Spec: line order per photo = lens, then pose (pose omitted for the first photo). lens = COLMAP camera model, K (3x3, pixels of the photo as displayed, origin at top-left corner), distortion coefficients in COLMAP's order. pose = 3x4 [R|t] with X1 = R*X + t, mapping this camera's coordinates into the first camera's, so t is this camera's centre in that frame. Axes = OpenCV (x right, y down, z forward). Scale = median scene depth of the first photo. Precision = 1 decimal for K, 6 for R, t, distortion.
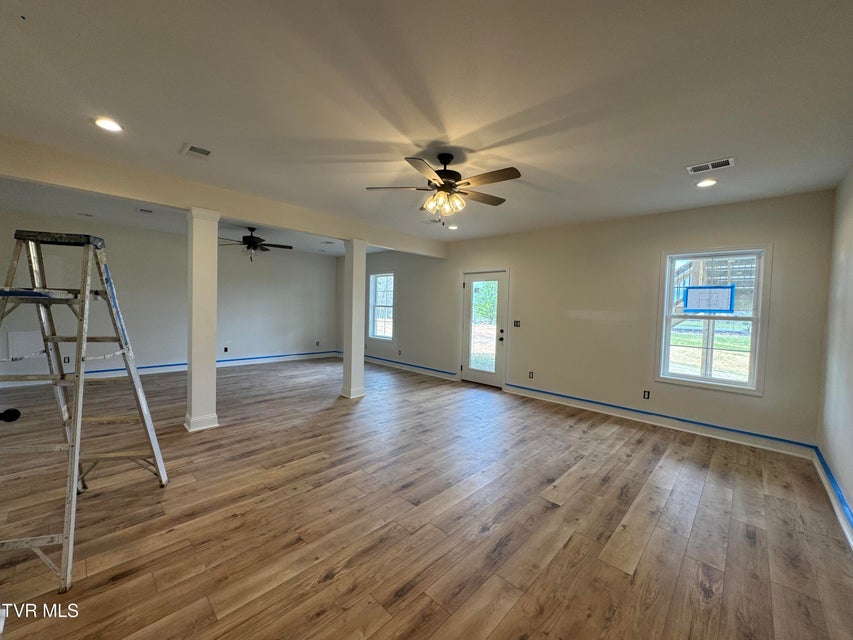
lens RADIAL K [[341.0, 0, 426.5], [0, 341.0, 320.0], [0, 0, 1]] dist [-0.002521, -0.000067]
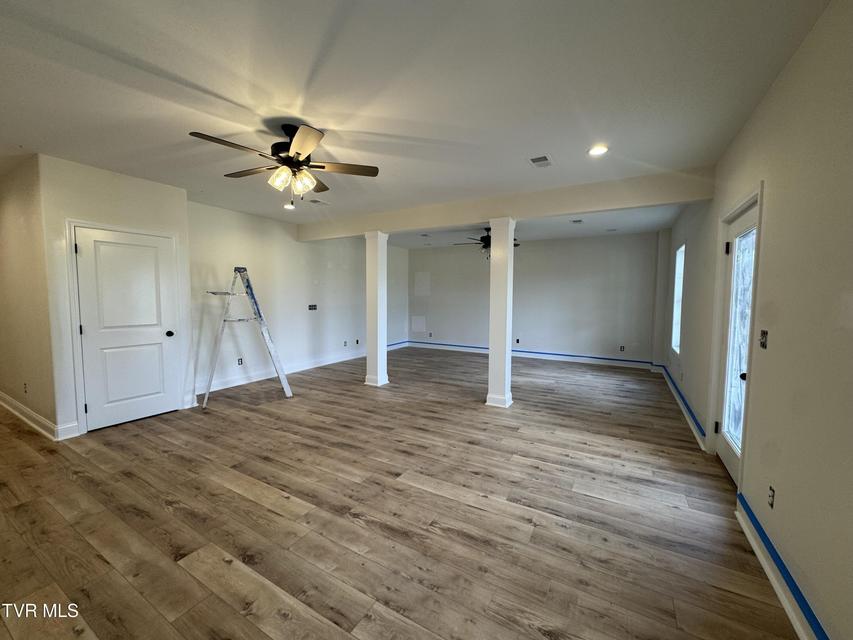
lens RADIAL K [[341.0, 0, 426.5], [0, 341.0, 320.0], [0, 0, 1]] dist [-0.002521, -0.000067]
pose [[0.236171, 0.040311, -0.970875, 0.889658], [-0.037775, 0.998765, 0.032280, -0.011345], [0.970977, 0.029051, 0.237402, 0.982877]]
